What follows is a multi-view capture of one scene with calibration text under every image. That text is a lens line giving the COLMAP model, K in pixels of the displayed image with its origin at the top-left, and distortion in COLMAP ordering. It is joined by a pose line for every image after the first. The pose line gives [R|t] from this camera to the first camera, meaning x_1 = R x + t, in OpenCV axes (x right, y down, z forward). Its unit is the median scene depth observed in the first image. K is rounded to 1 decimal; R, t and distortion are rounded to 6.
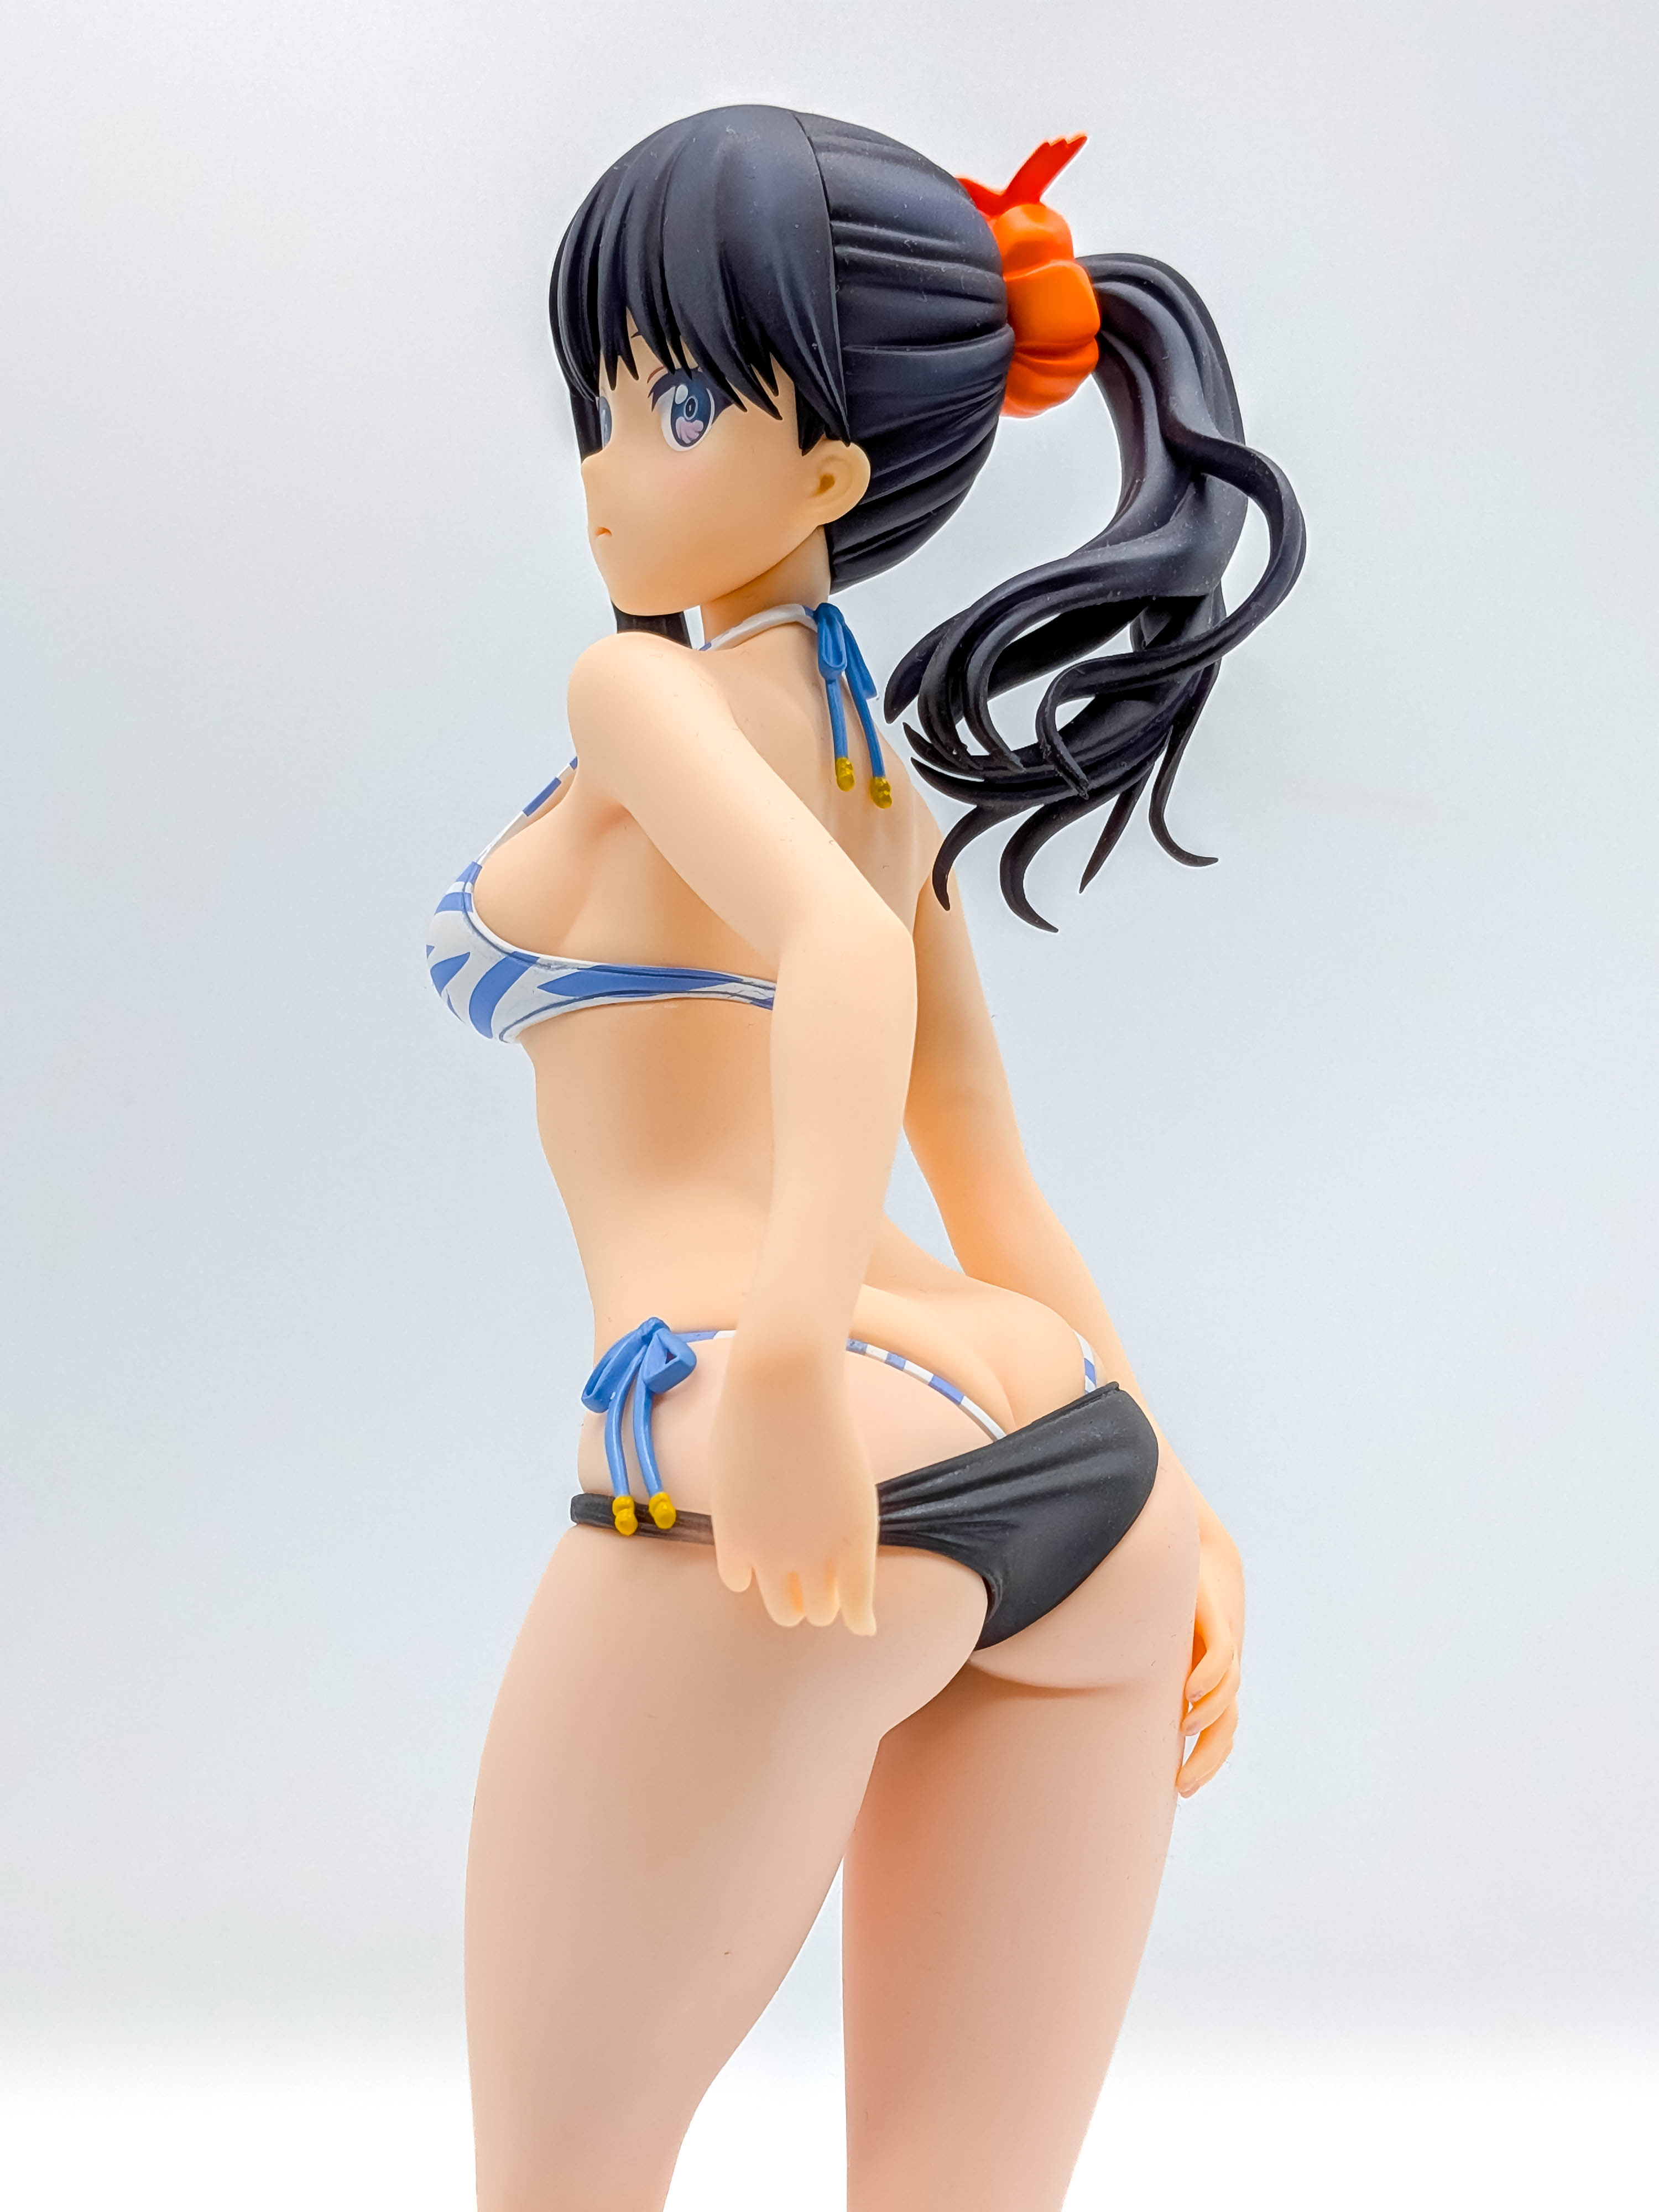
lens RADIAL K [[3139.6, 0, 863.7], [0, 3139.6, 1153.8], [0, 0, 1]] dist [0.068692, -0.152596]
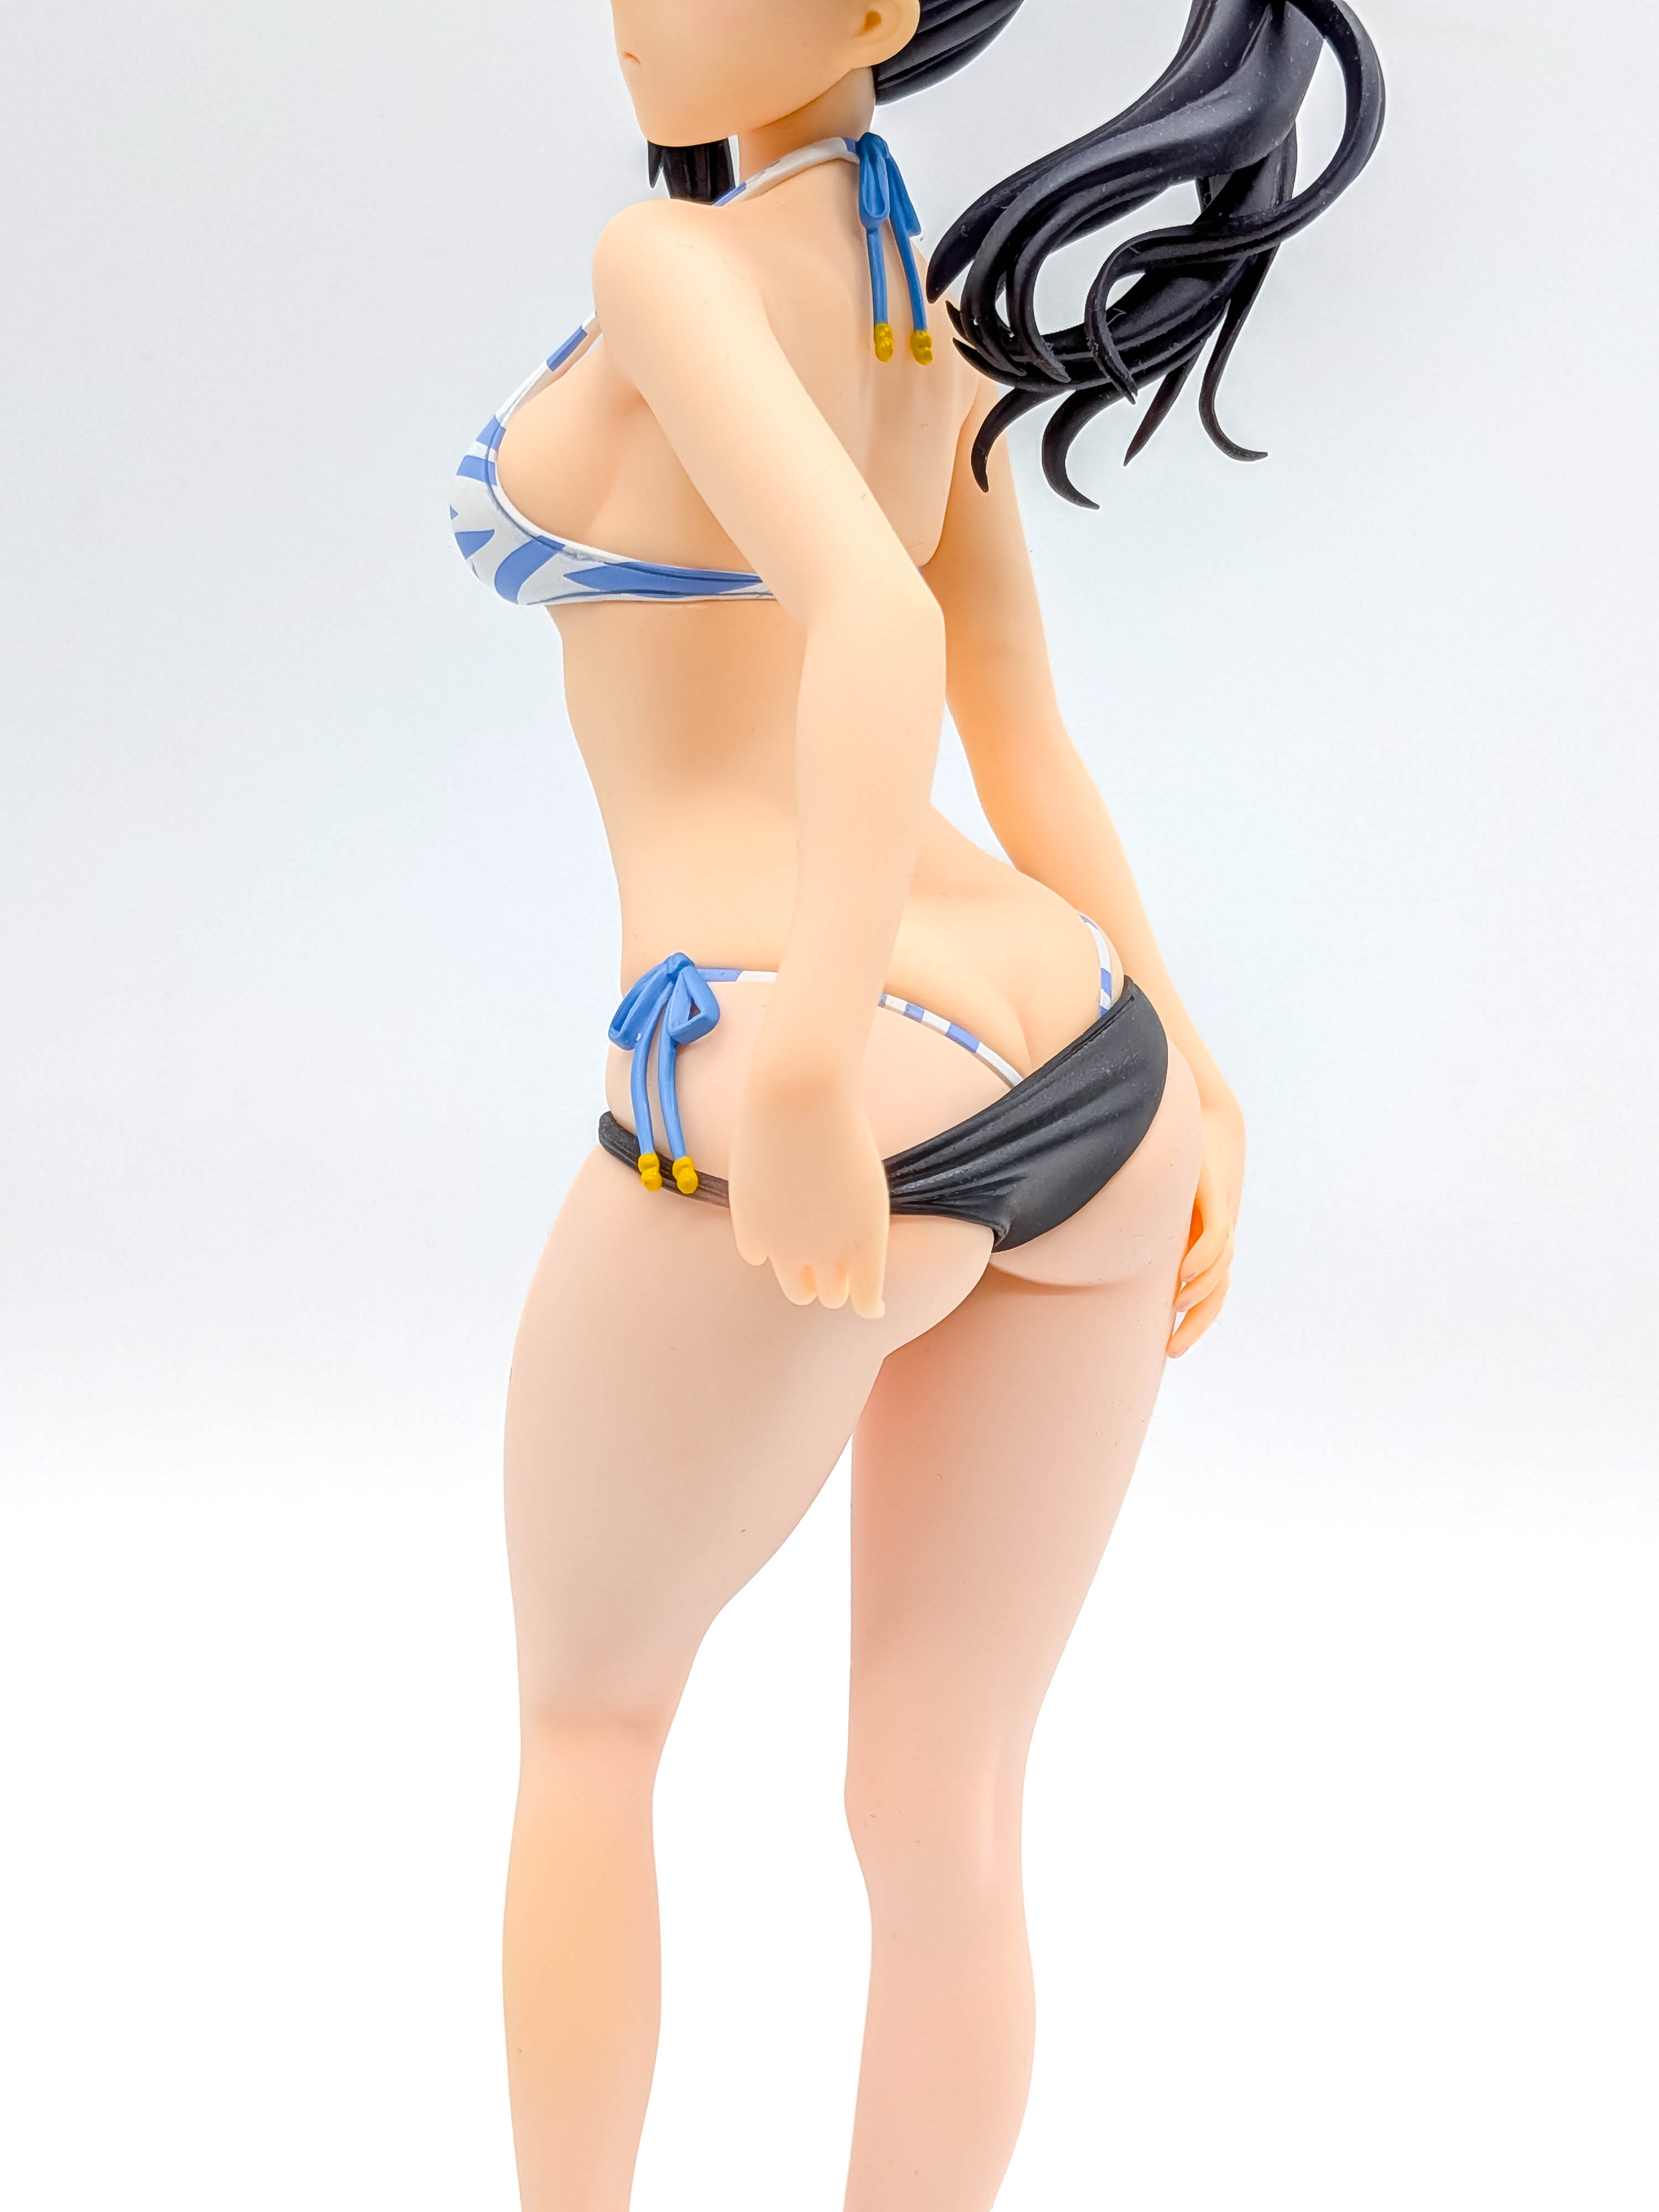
lens RADIAL K [[3139.6, 0, 863.7], [0, 3139.6, 1153.8], [0, 0, 1]] dist [0.068692, -0.152596]
pose [[0.999520, 0.029766, -0.008551, 0.003523], [-0.025161, 0.941454, 0.336202, -0.213659], [0.018058, -0.335825, 0.941751, 0.015210]]
